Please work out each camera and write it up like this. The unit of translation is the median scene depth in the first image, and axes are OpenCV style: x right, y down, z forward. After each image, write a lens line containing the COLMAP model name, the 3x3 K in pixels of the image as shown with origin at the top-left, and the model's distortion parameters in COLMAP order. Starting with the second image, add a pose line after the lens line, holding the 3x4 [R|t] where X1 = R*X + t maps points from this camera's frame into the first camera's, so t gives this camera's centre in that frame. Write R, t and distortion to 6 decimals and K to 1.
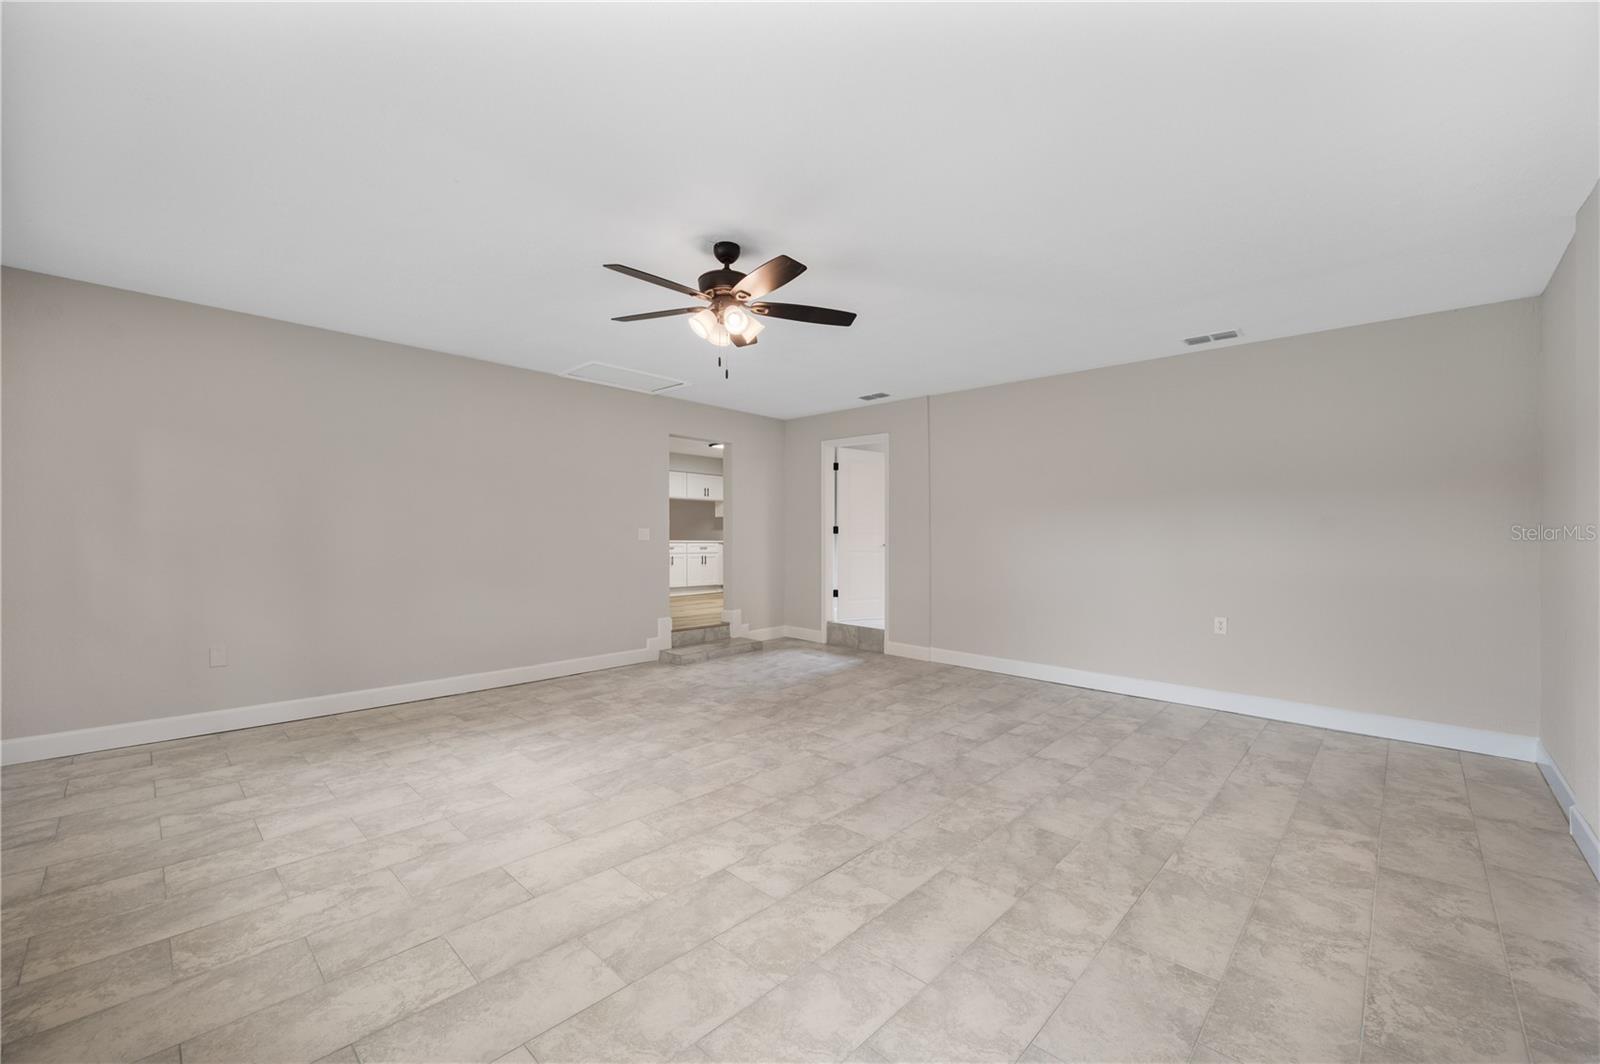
lens RADIAL K [[644.5, 0, 808.4], [0, 644.5, 533.6], [0, 0, 1]] dist [-0.000235, -0.000292]
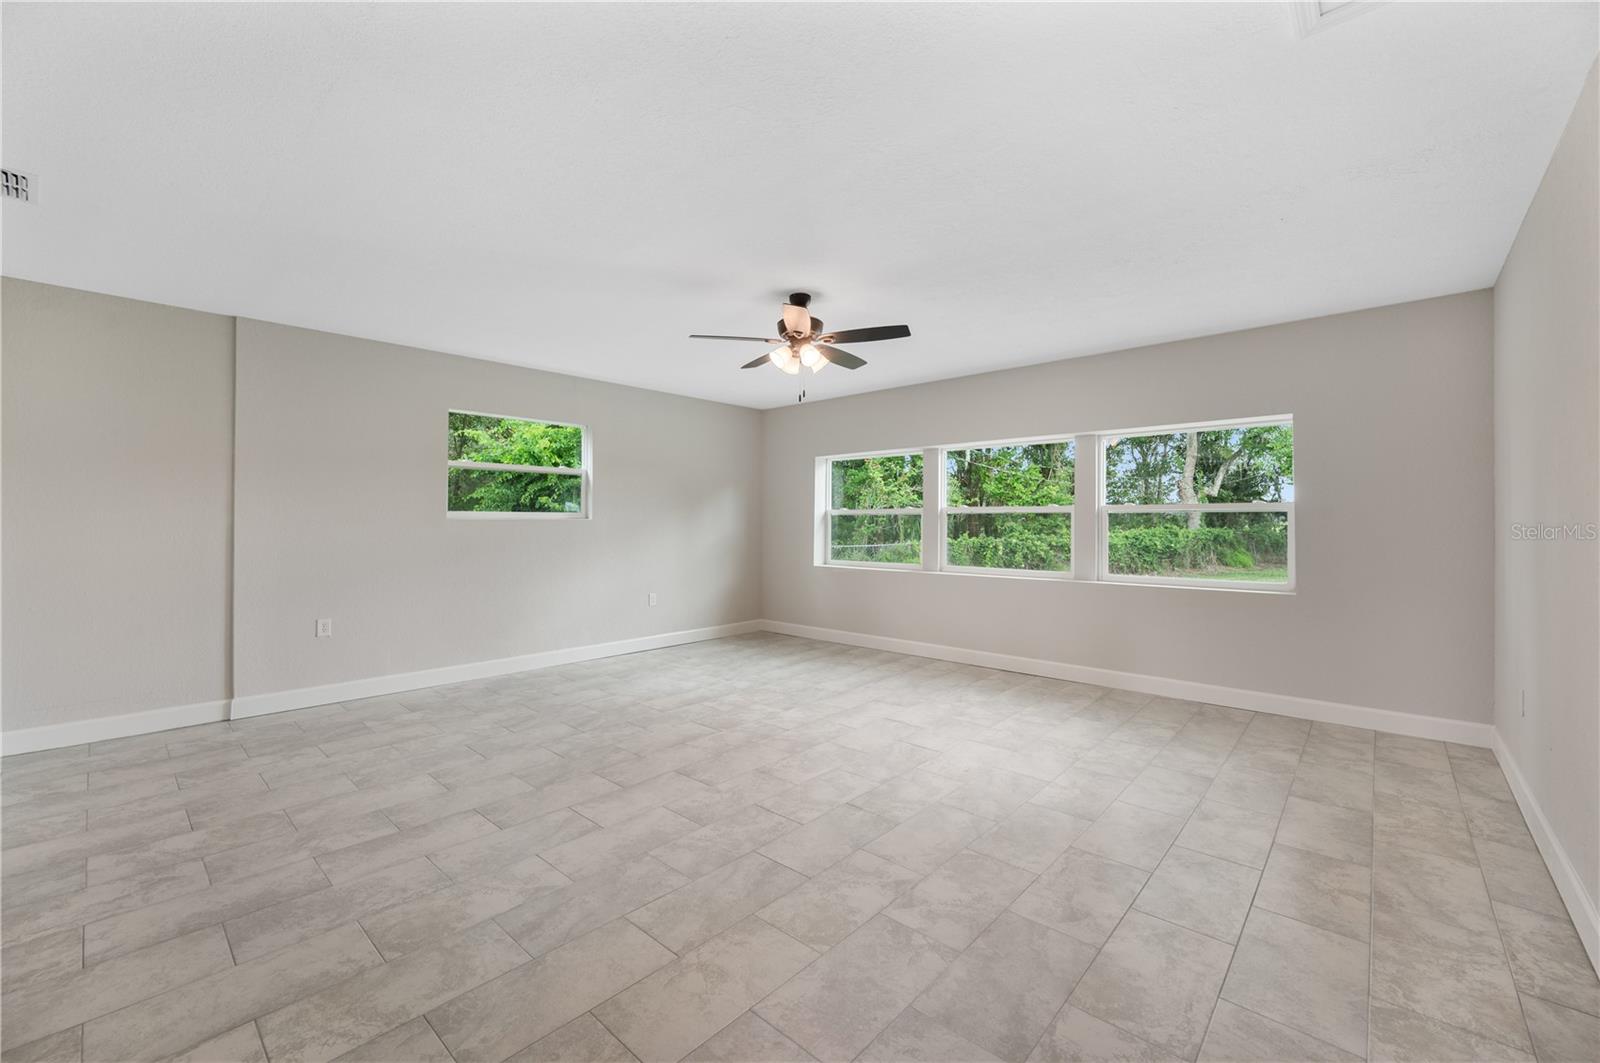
lens RADIAL K [[644.5, 0, 808.4], [0, 644.5, 533.1], [0, 0, 1]] dist [-0.000235, -0.000292]
pose [[-0.999486, -0.007817, -0.031080, -0.089141], [-0.008221, 0.999883, 0.012881, -0.002155], [0.030976, 0.013130, -0.999434, 1.905052]]
